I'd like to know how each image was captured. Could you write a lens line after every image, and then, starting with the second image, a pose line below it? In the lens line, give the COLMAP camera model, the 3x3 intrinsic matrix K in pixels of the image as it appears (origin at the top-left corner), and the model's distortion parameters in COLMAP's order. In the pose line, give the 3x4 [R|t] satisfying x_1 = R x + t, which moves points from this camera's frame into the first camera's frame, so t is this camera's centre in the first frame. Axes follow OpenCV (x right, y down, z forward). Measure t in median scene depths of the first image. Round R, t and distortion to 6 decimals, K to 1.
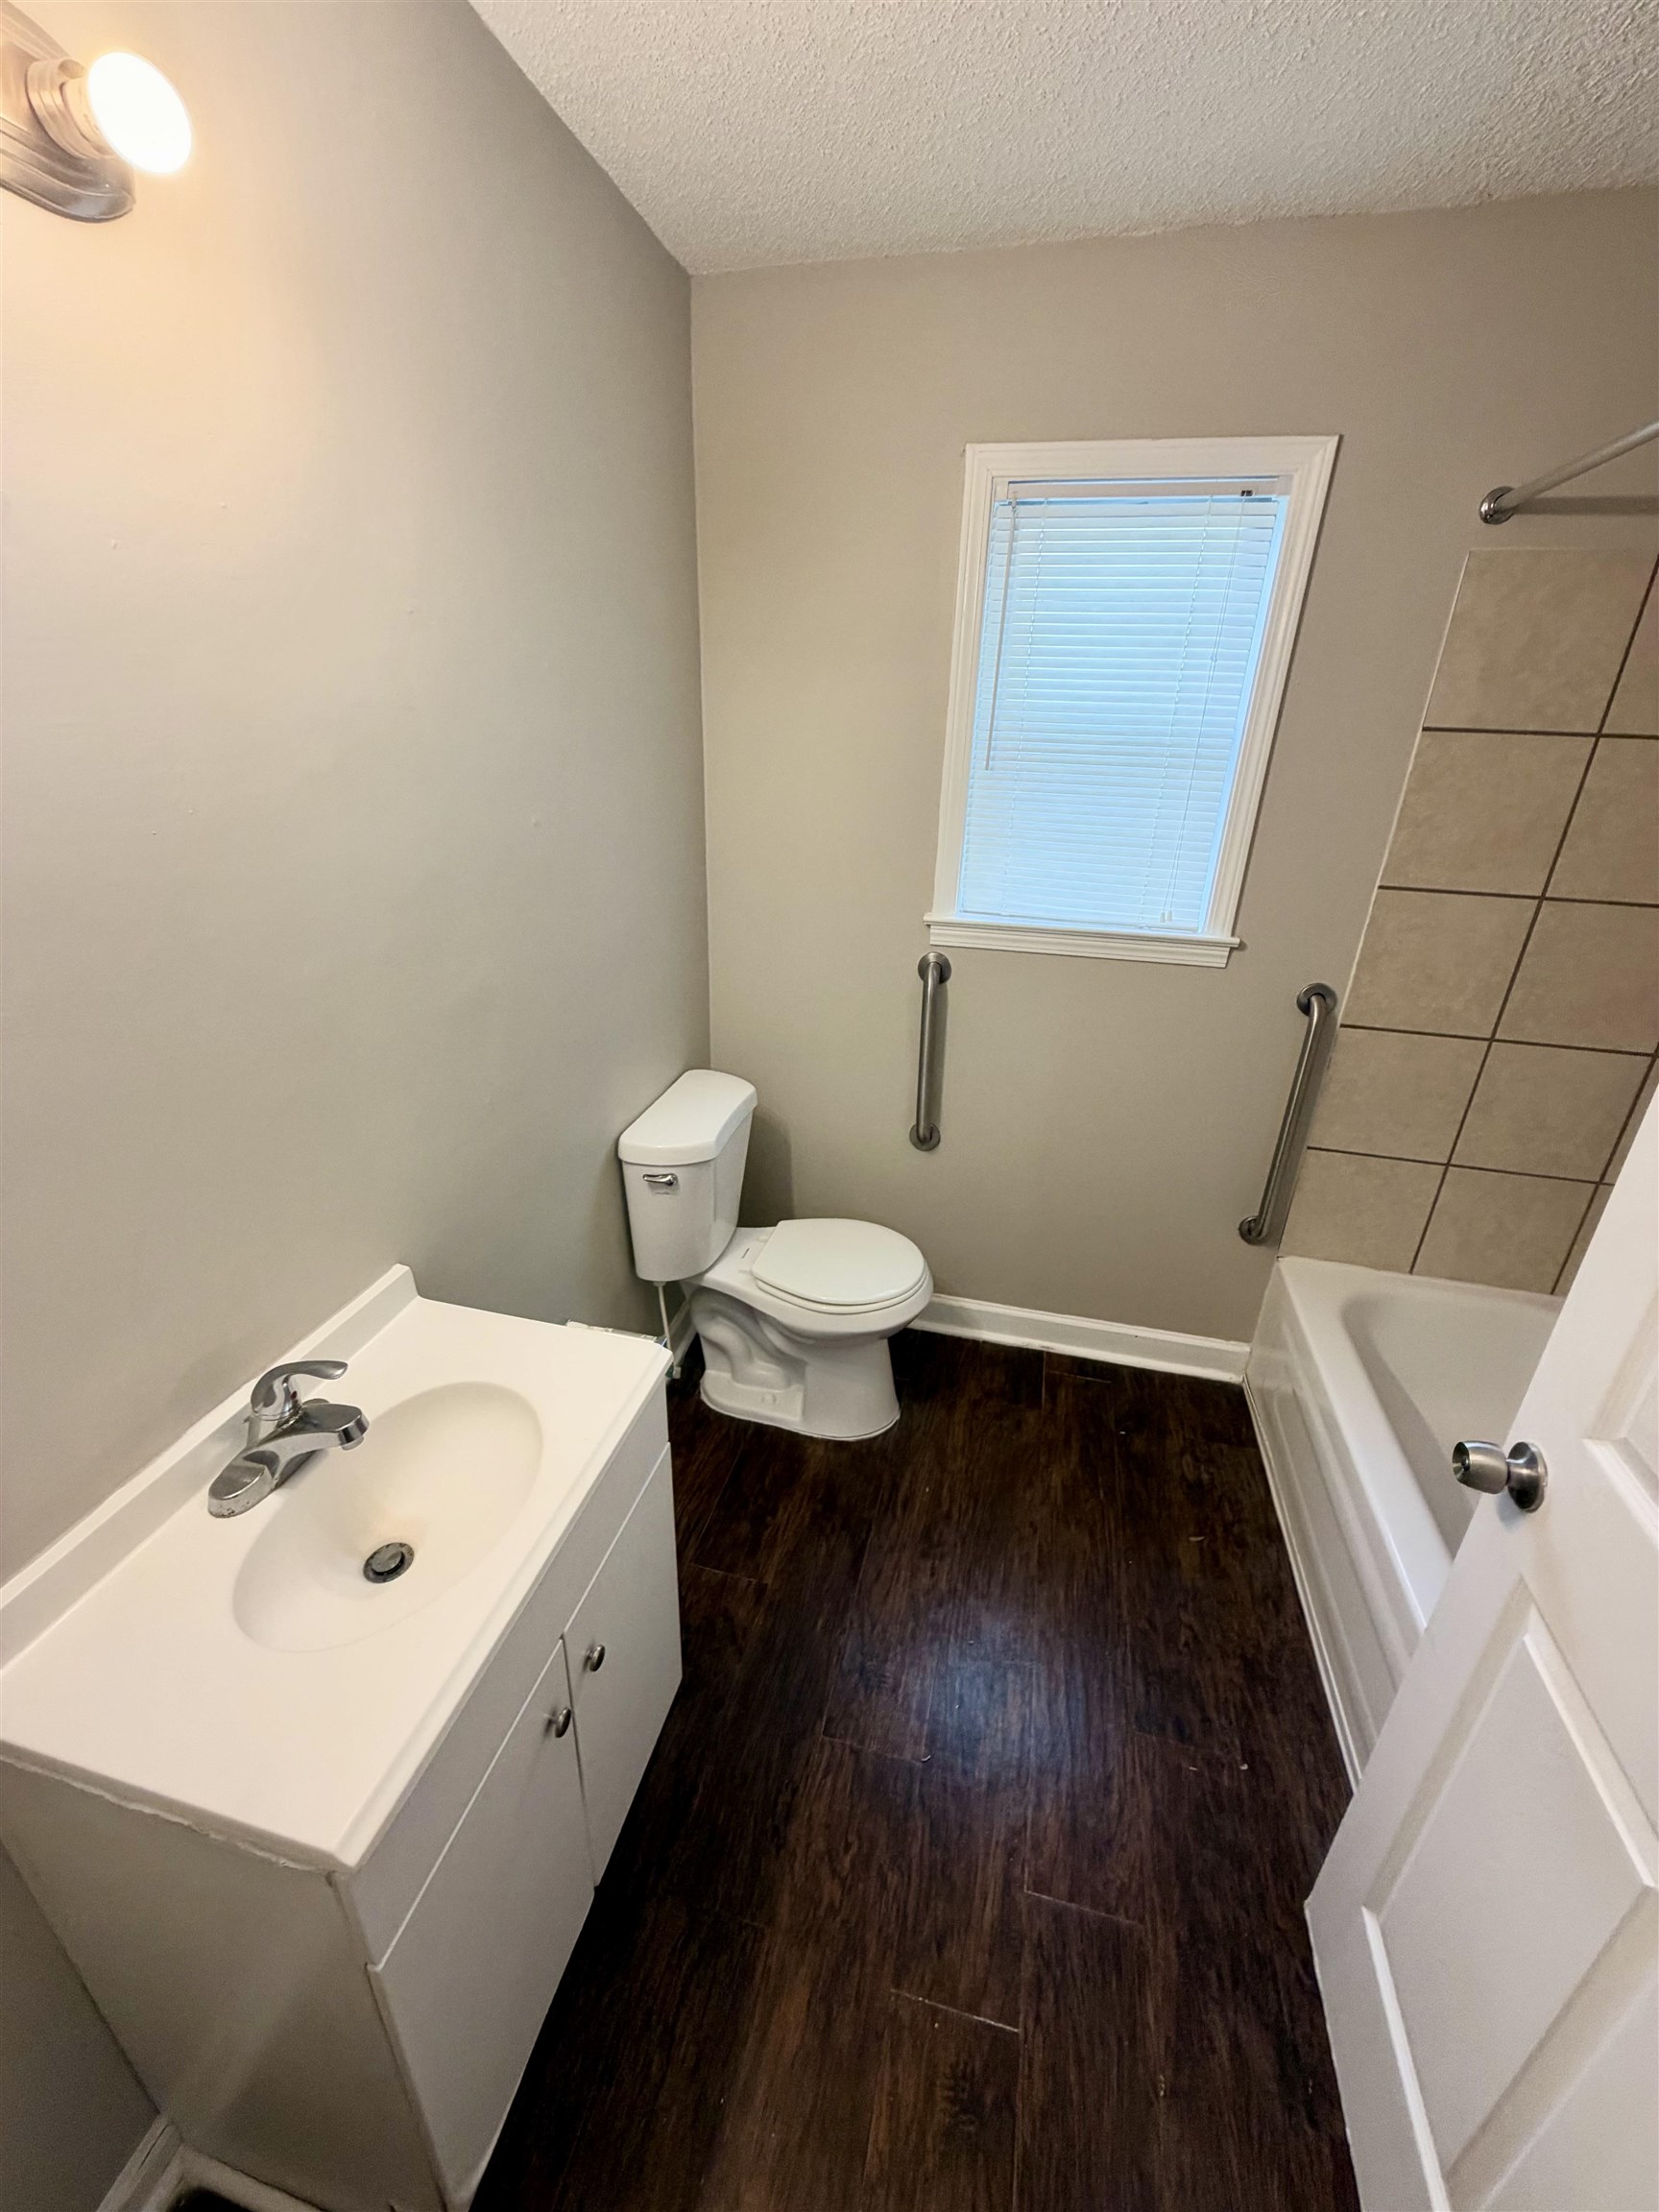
lens RADIAL K [[885.6, 0, 829.5], [0, 885.6, 1104.7], [0, 0, 1]] dist [0.001237, 0.000637]
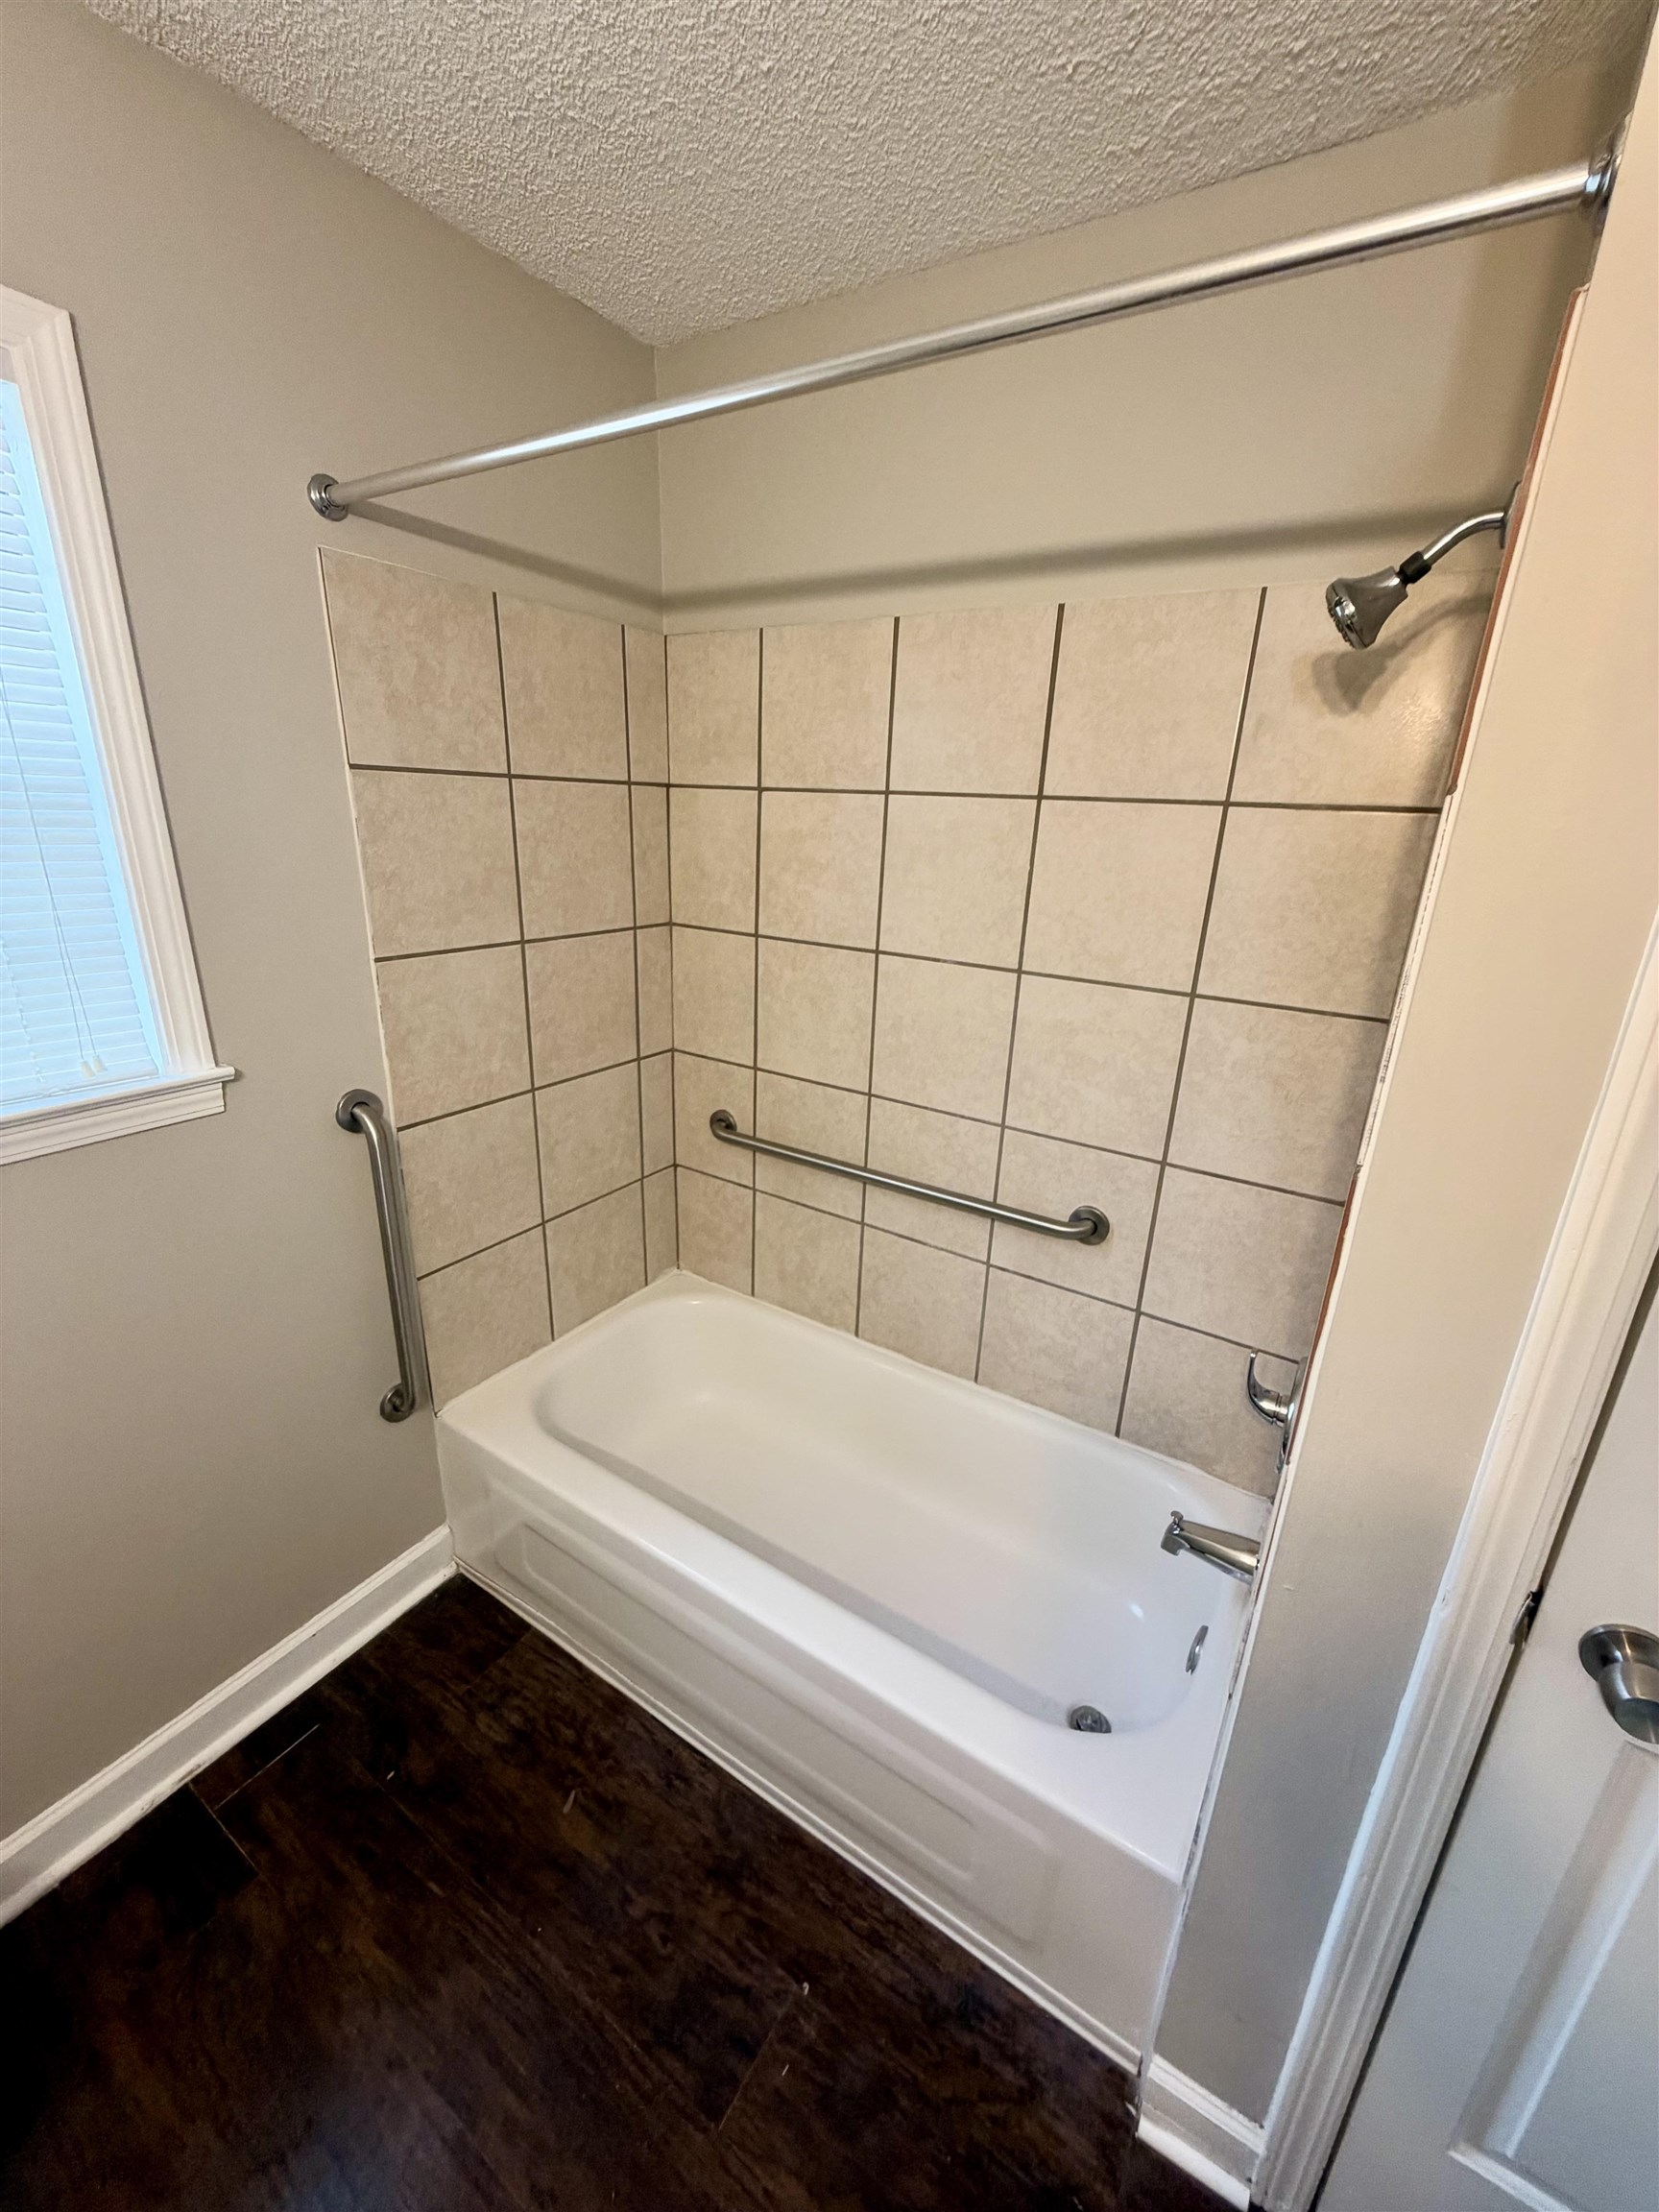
lens RADIAL K [[885.6, 0, 835.2], [0, 885.6, 1102.8], [0, 0, 1]] dist [0.001237, 0.000637]
pose [[0.323202, -0.321863, 0.889913, -0.001416], [0.348217, 0.914854, 0.204417, -0.137938], [-0.879935, 0.243815, 0.407761, 0.318654]]
